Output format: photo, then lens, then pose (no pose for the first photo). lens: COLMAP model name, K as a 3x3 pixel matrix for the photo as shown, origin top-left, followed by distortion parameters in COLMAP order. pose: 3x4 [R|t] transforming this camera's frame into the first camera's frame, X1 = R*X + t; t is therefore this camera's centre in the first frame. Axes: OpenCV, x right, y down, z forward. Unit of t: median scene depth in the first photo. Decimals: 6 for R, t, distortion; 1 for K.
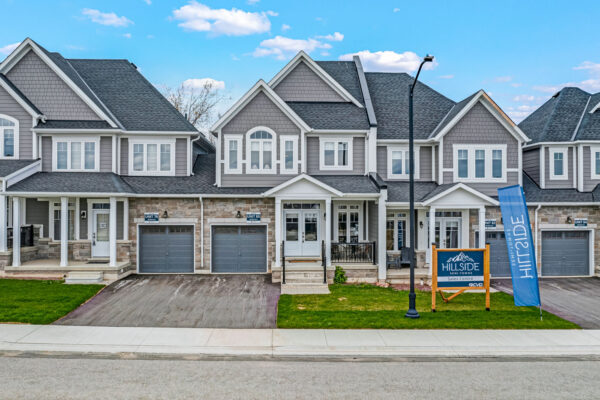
lens RADIAL K [[484.7, 0, 300.0], [0, 484.7, 200.0], [0, 0, 1]] dist [-0.030475, -0.010087]
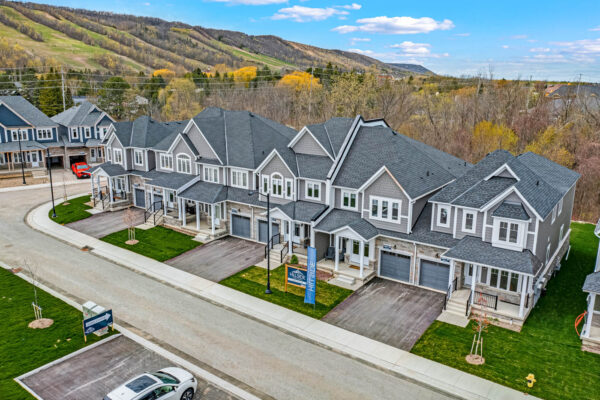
lens RADIAL K [[491.2, 0, 288.9], [0, 491.2, 200.4], [0, 0, 1]] dist [-0.030155, -0.004242]
pose [[0.772072, 0.151566, -0.617197, 1.138491], [0.006771, 0.969129, 0.246461, -0.512246], [0.635499, -0.194465, 0.747211, -0.404754]]
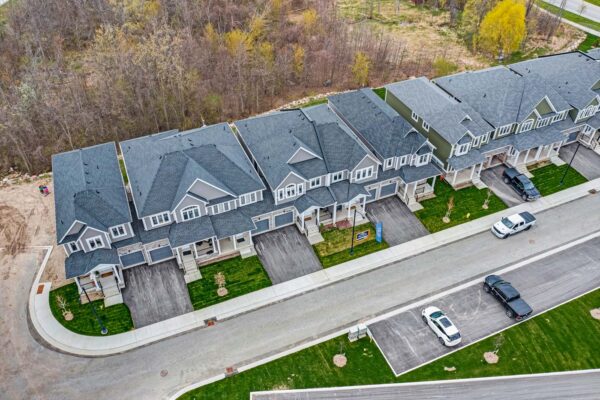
lens RADIAL K [[484.7, 0, 300.0], [0, 484.7, 200.0], [0, 0, 1]] dist [-0.030475, -0.010087]
pose [[0.934343, -0.235227, 0.267717, -0.754699], [-0.006956, 0.739041, 0.673625, -1.849287], [-0.356308, -0.631259, 0.688881, -0.877557]]
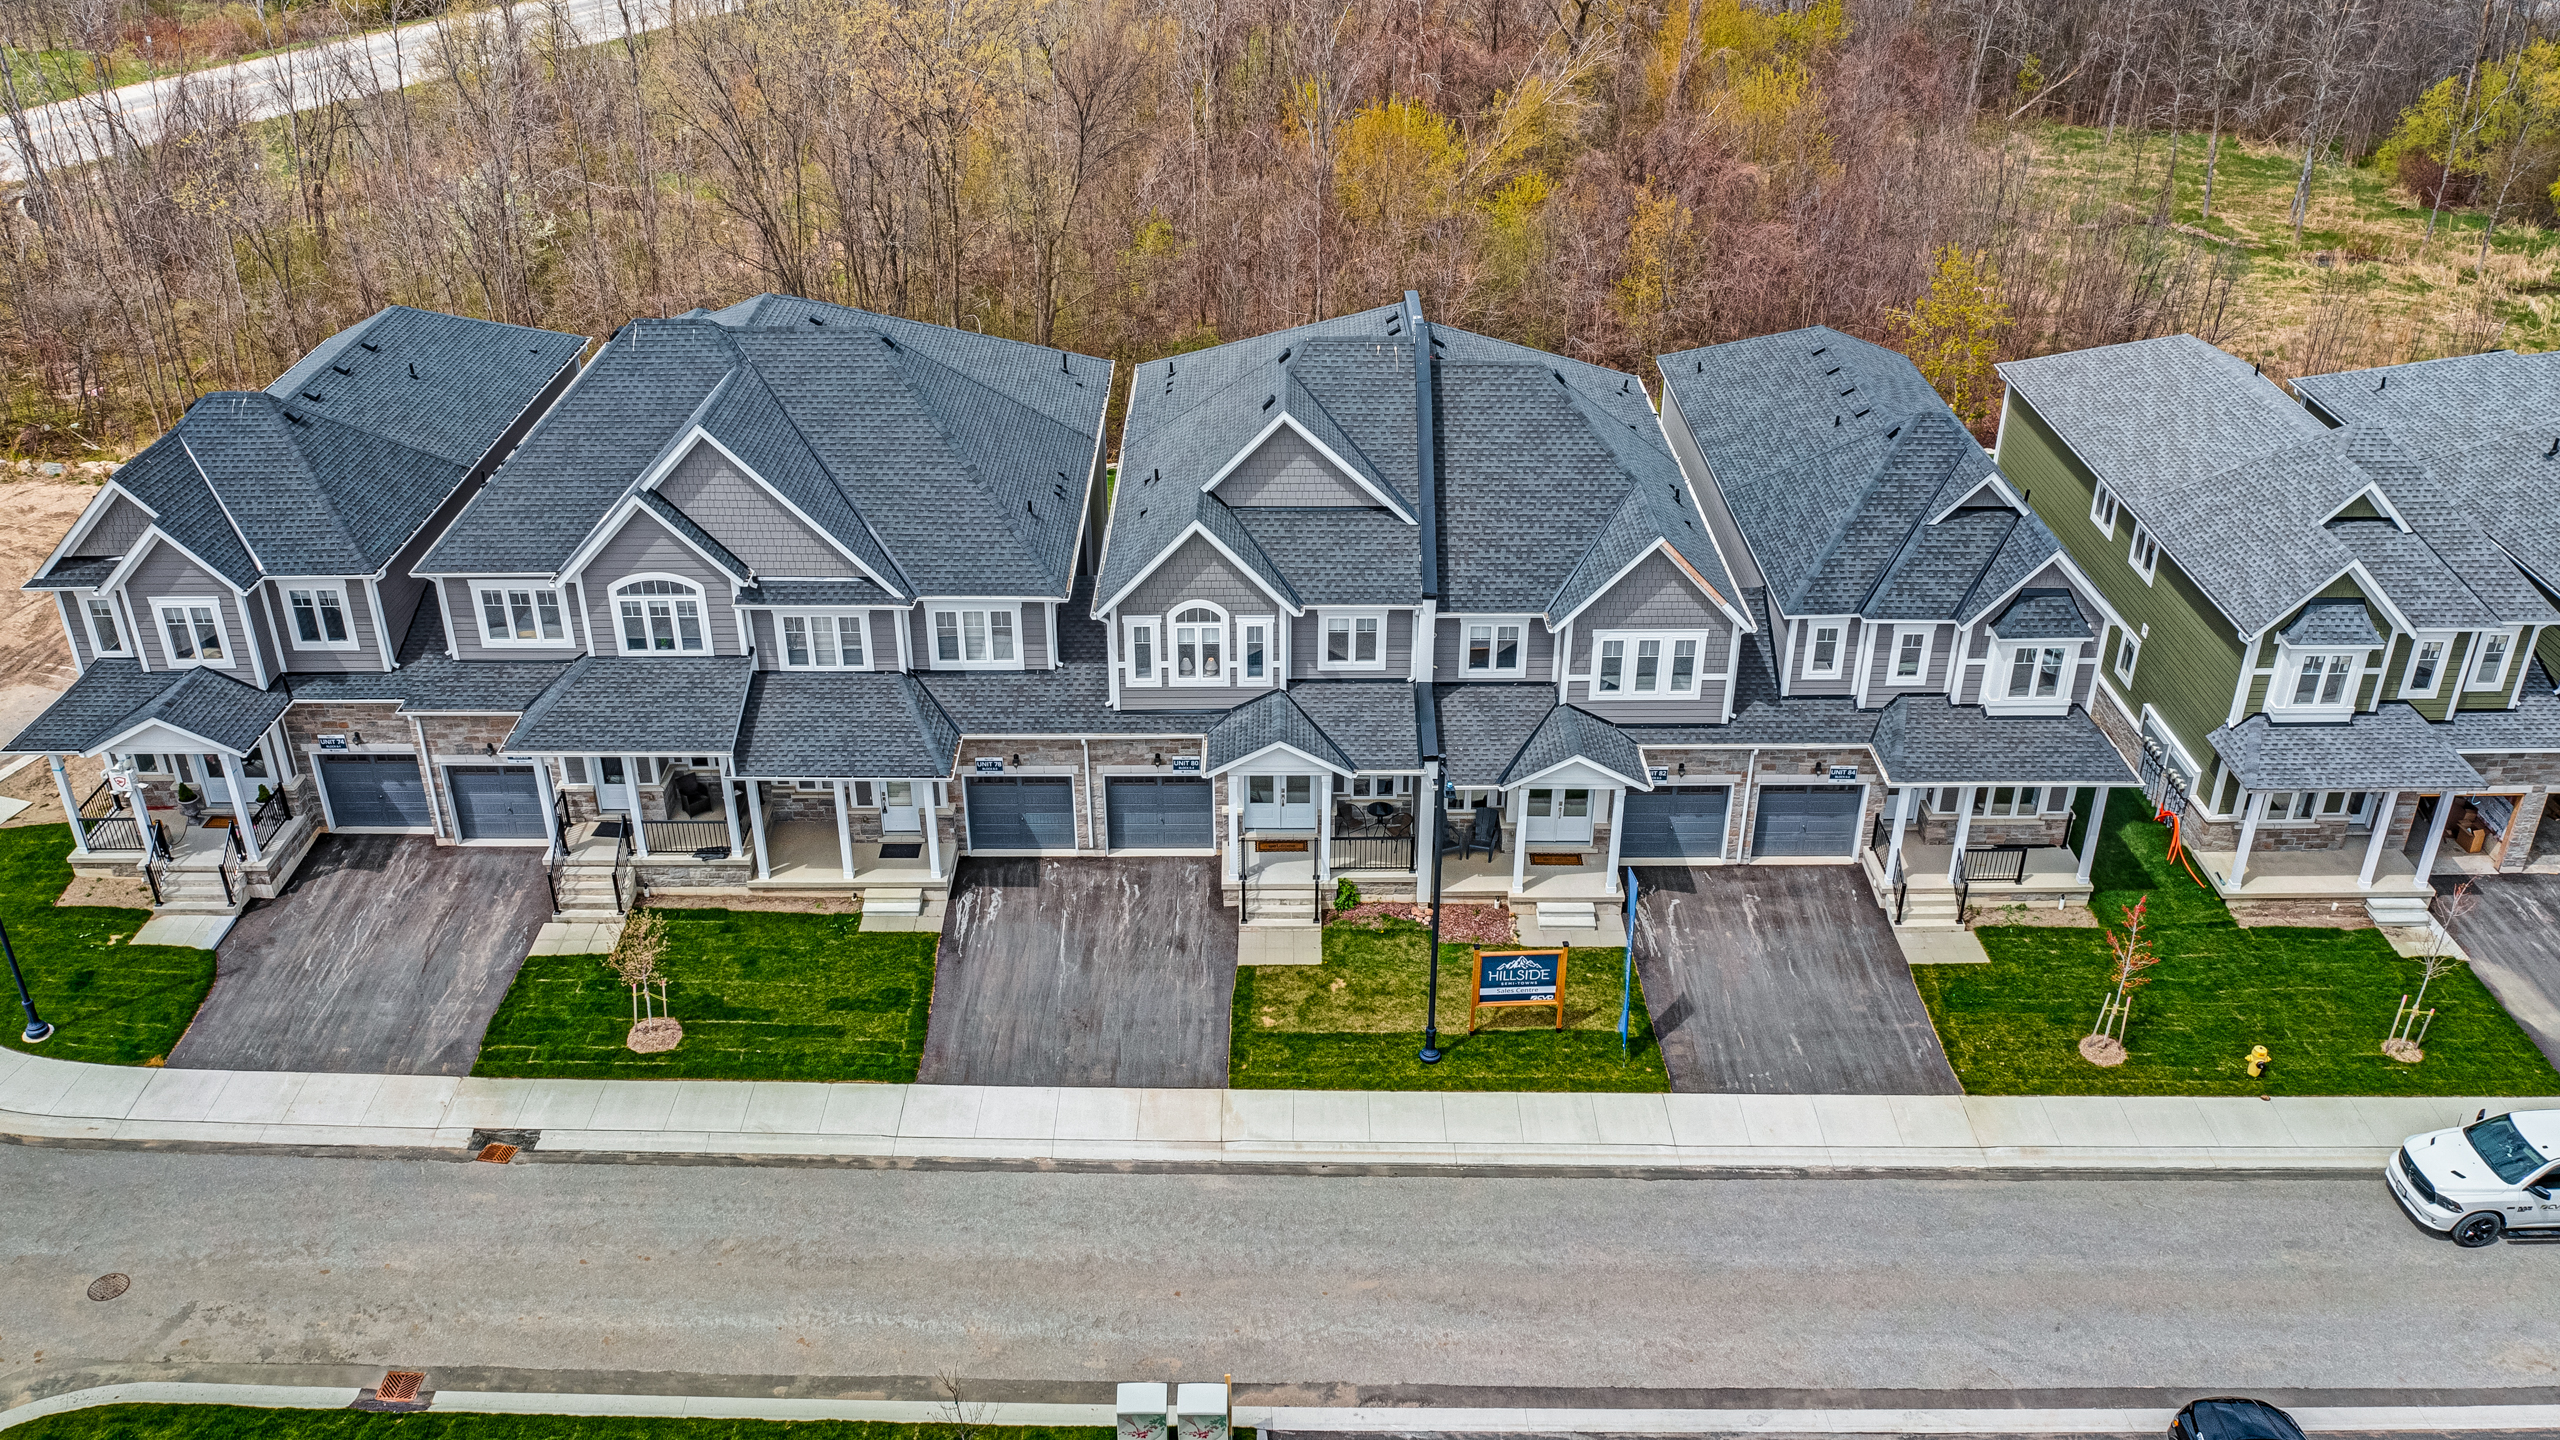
lens RADIAL K [[2059.7, 0, 1280.0], [0, 2059.7, 720.0], [0, 0, 1]] dist [-0.036206, 0.007431]
pose [[0.999228, 0.019188, -0.034291, 0.076544], [0.000546, 0.865804, 0.500383, -1.084383], [0.039291, -0.500015, 0.865125, -0.851353]]
